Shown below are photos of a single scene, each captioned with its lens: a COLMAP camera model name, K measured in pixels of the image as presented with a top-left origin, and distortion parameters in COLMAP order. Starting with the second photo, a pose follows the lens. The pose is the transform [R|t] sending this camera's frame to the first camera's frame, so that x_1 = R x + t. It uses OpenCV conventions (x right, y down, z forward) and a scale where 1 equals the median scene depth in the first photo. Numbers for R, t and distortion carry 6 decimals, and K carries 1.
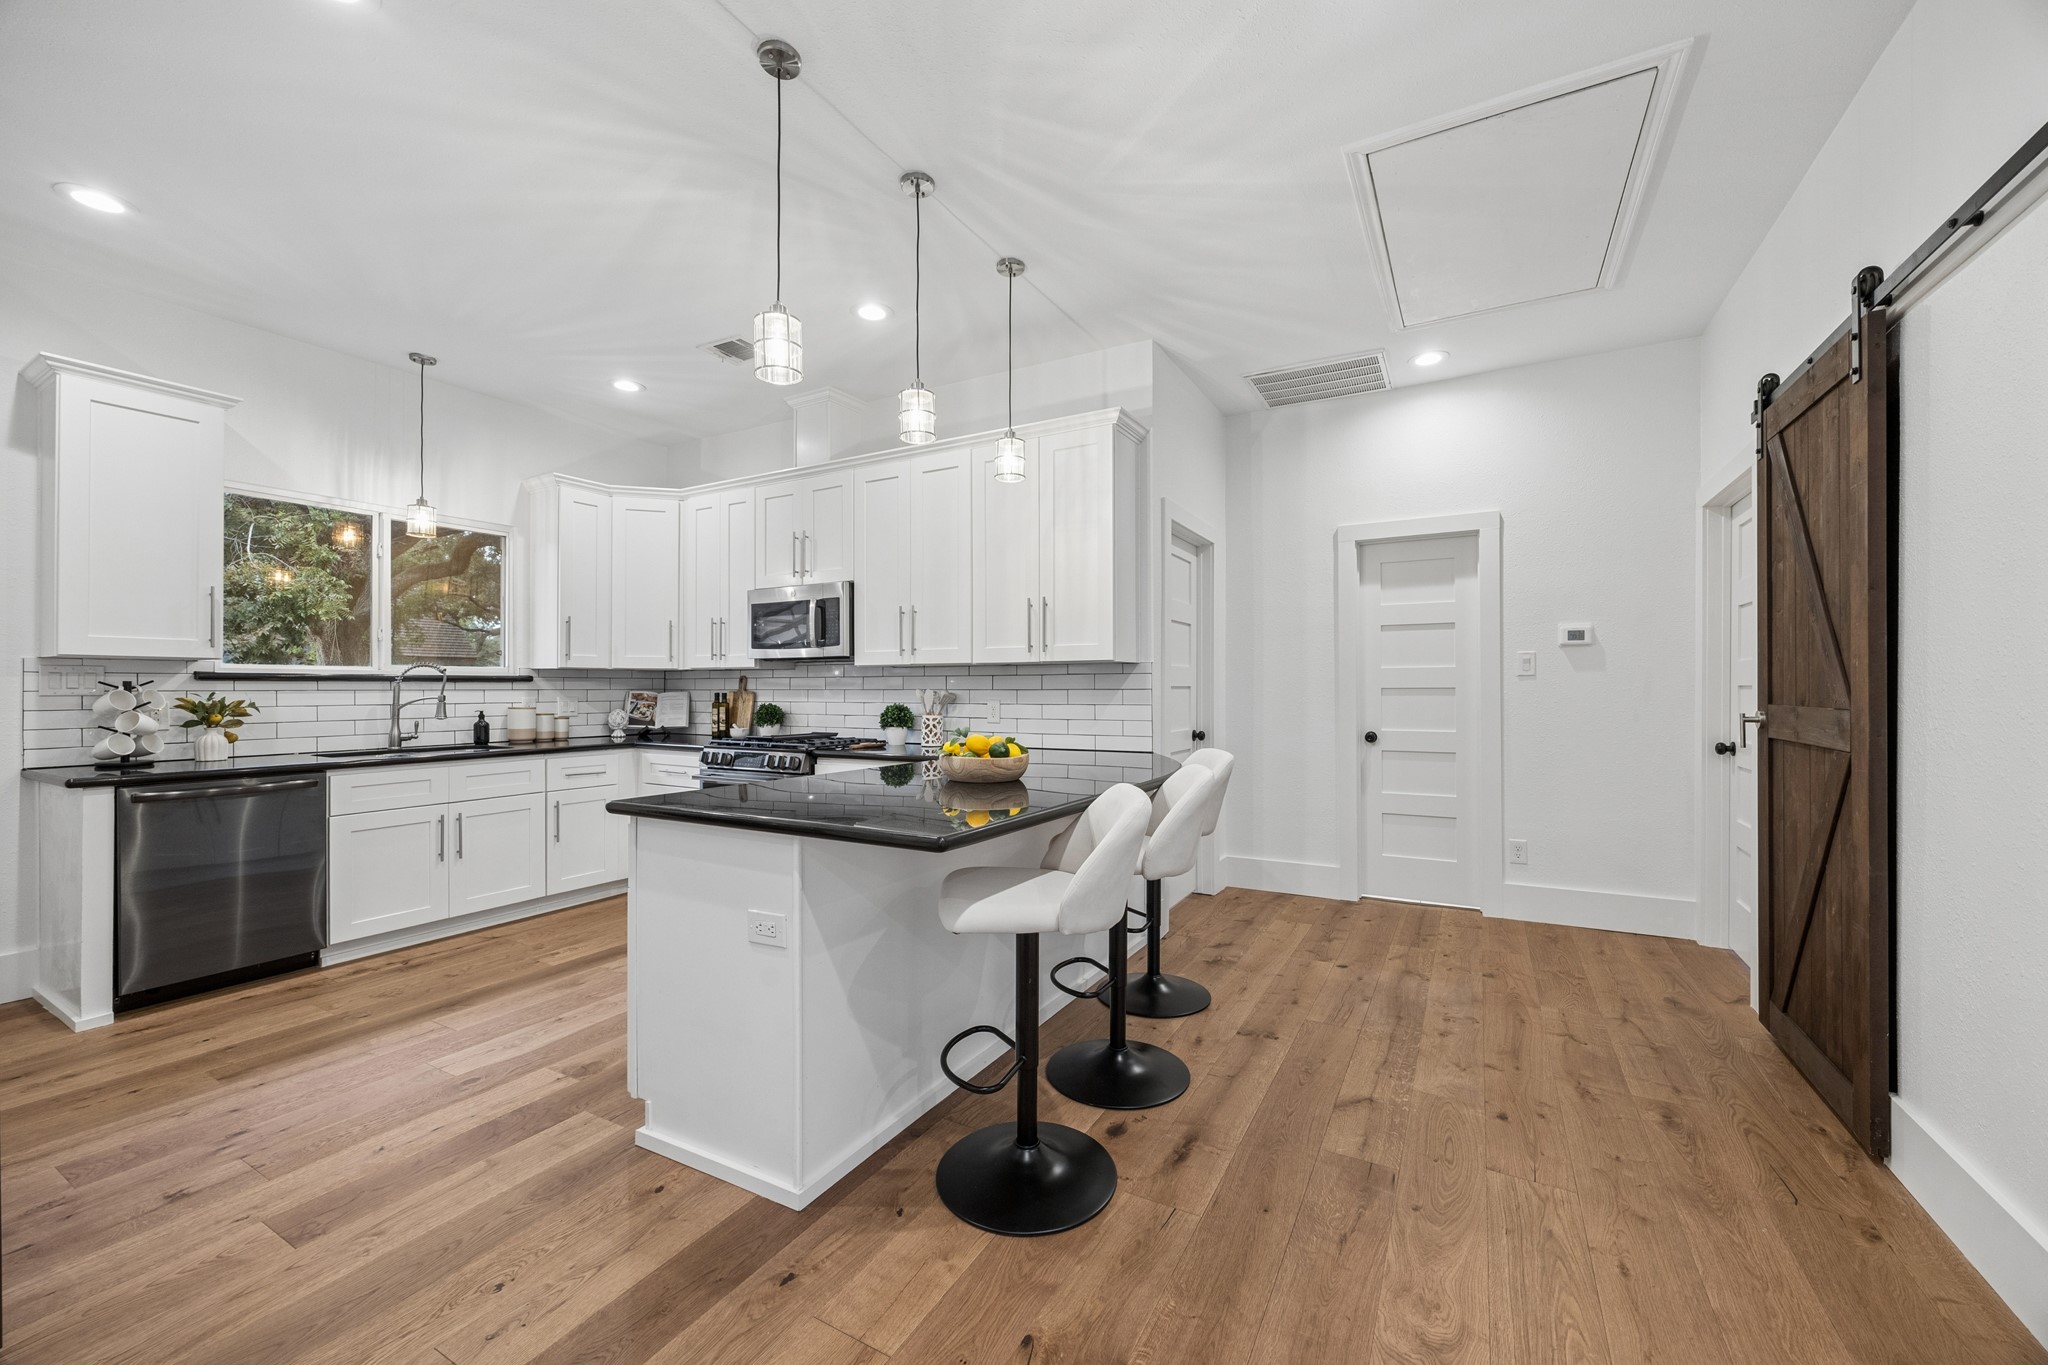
lens RADIAL K [[790.8, 0, 1037.8], [0, 790.8, 684.8], [0, 0, 1]] dist [-0.001209, -0.000047]
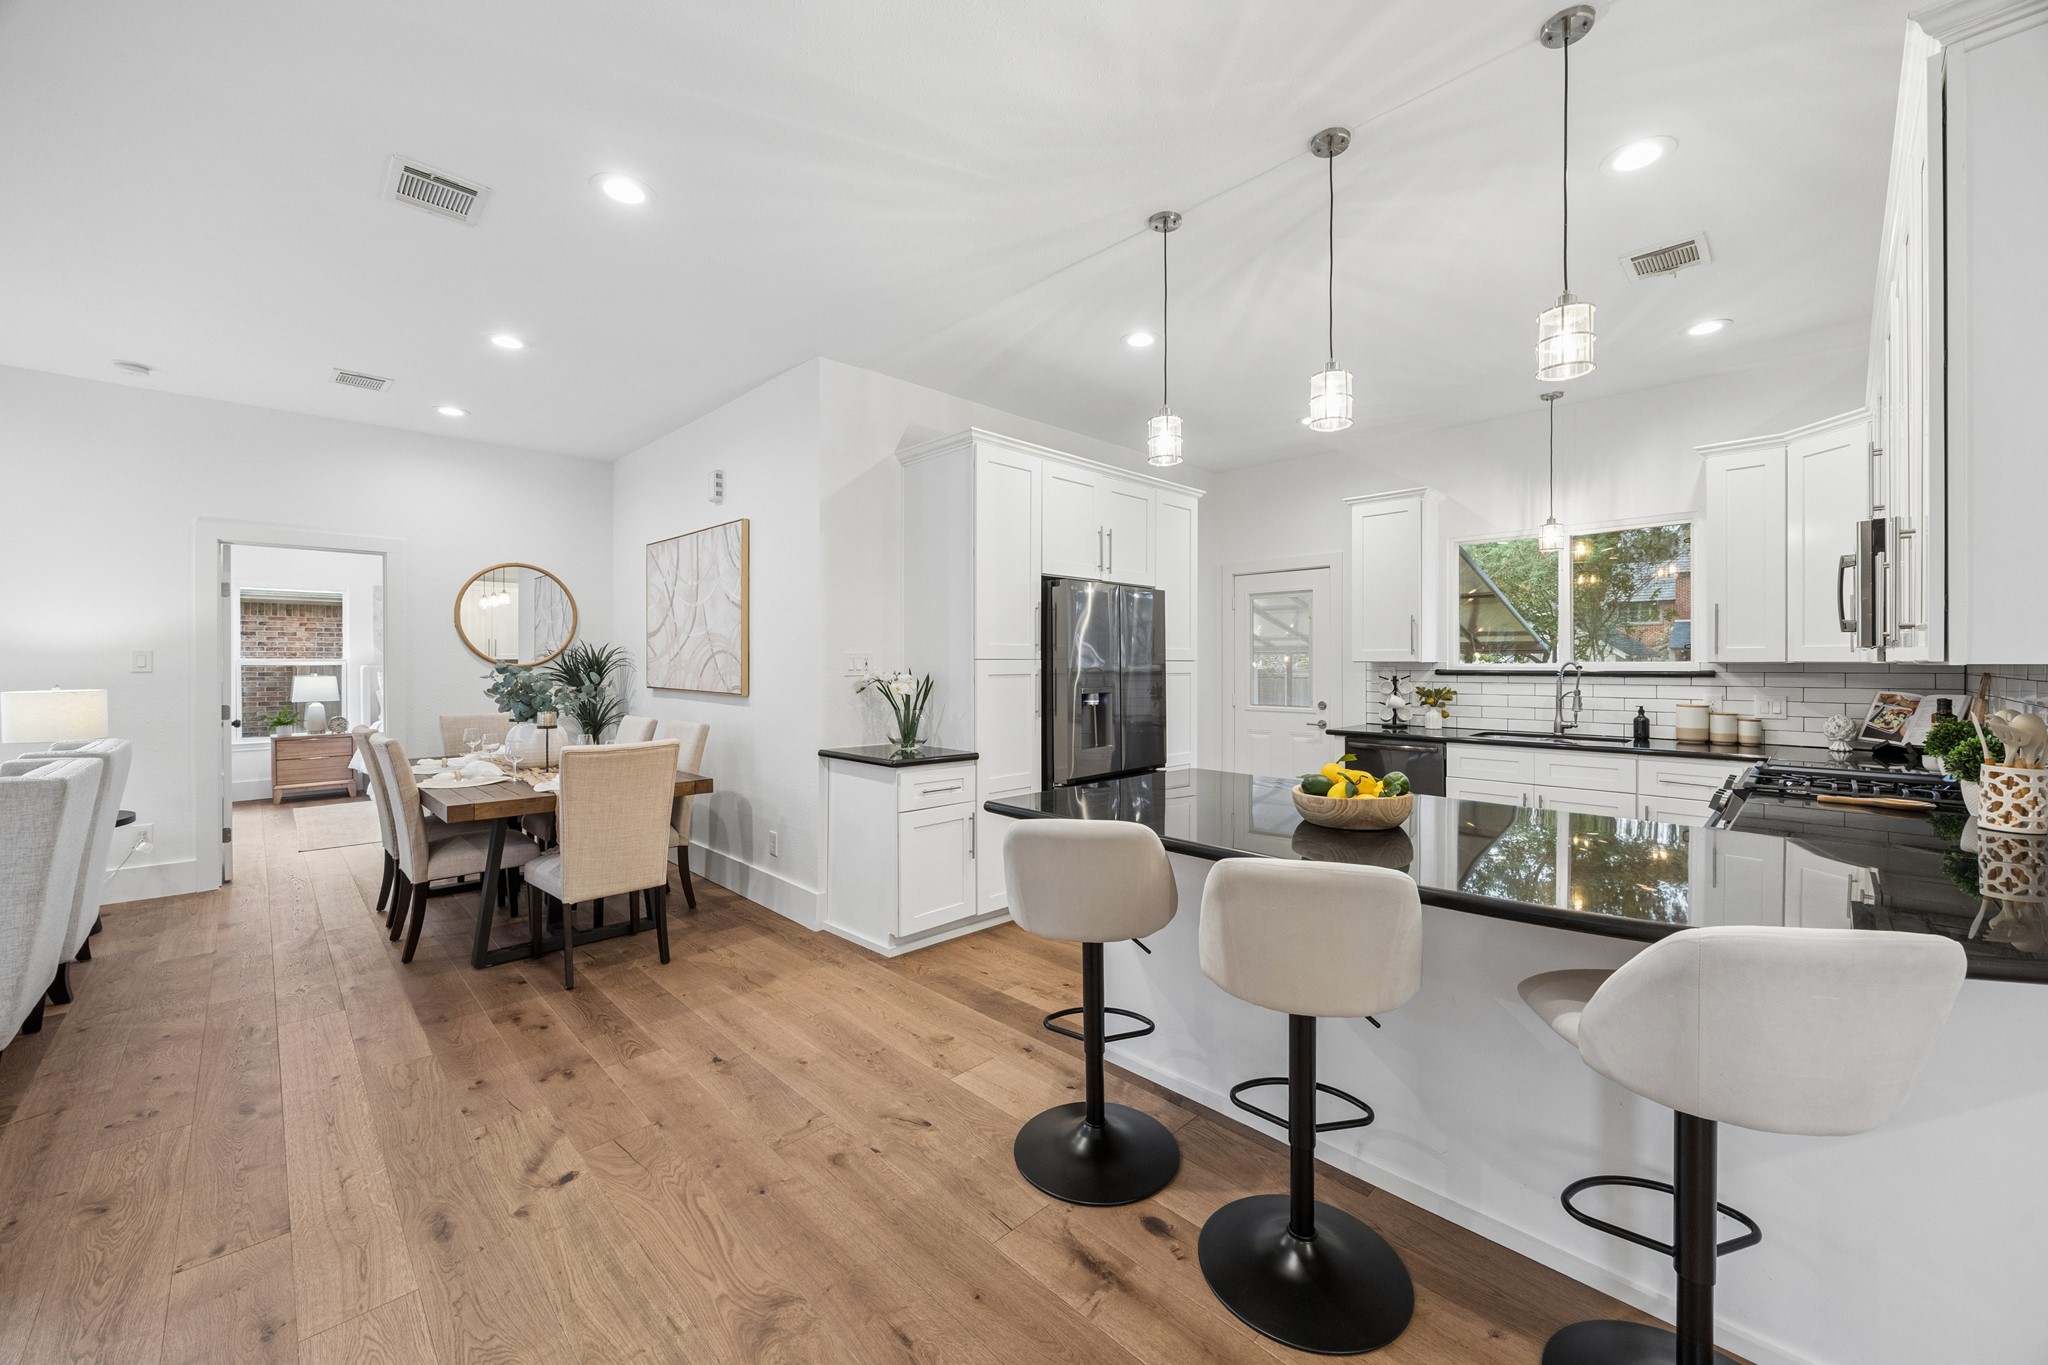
lens RADIAL K [[791.3, 0, 1043.8], [0, 791.3, 663.6], [0, 0, 1]] dist [-0.003156, -0.000455]
pose [[-0.272292, 0.002158, -0.962212, 0.495264], [0.004633, 0.999989, 0.000931, -0.027103], [0.962203, -0.004204, -0.272299, 0.575964]]
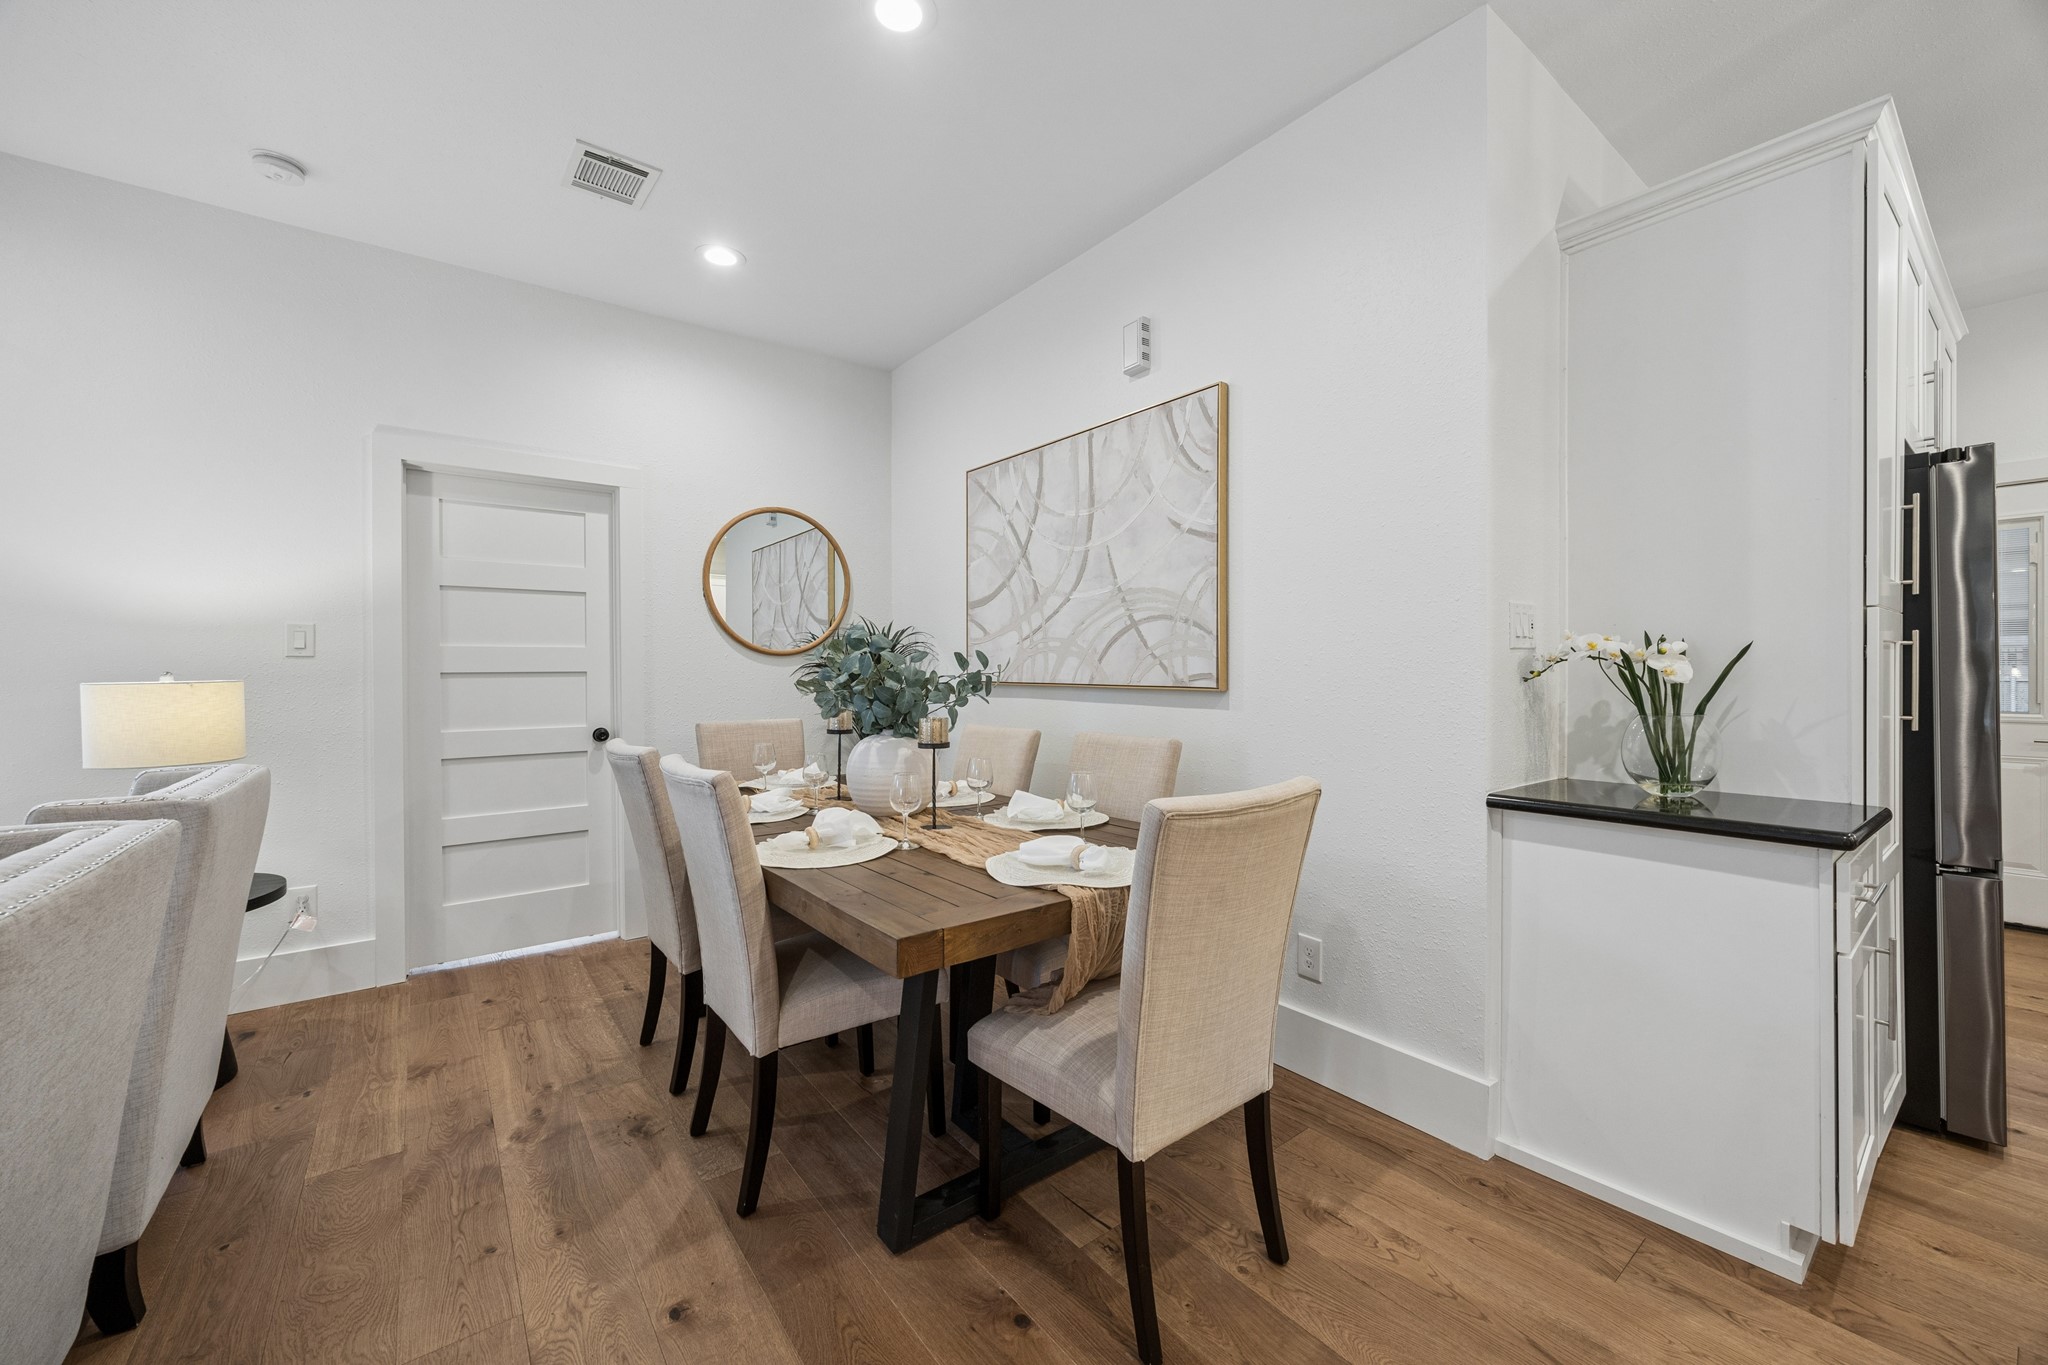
lens RADIAL K [[796.8, 0, 1043.7], [0, 796.8, 673.8], [0, 0, 1]] dist [-0.003995, 0.000039]
pose [[-0.390403, 0.006423, -0.920622, 0.199833], [0.009599, 0.999950, 0.002905, -0.000743], [0.920594, -0.007703, -0.390445, 0.007406]]
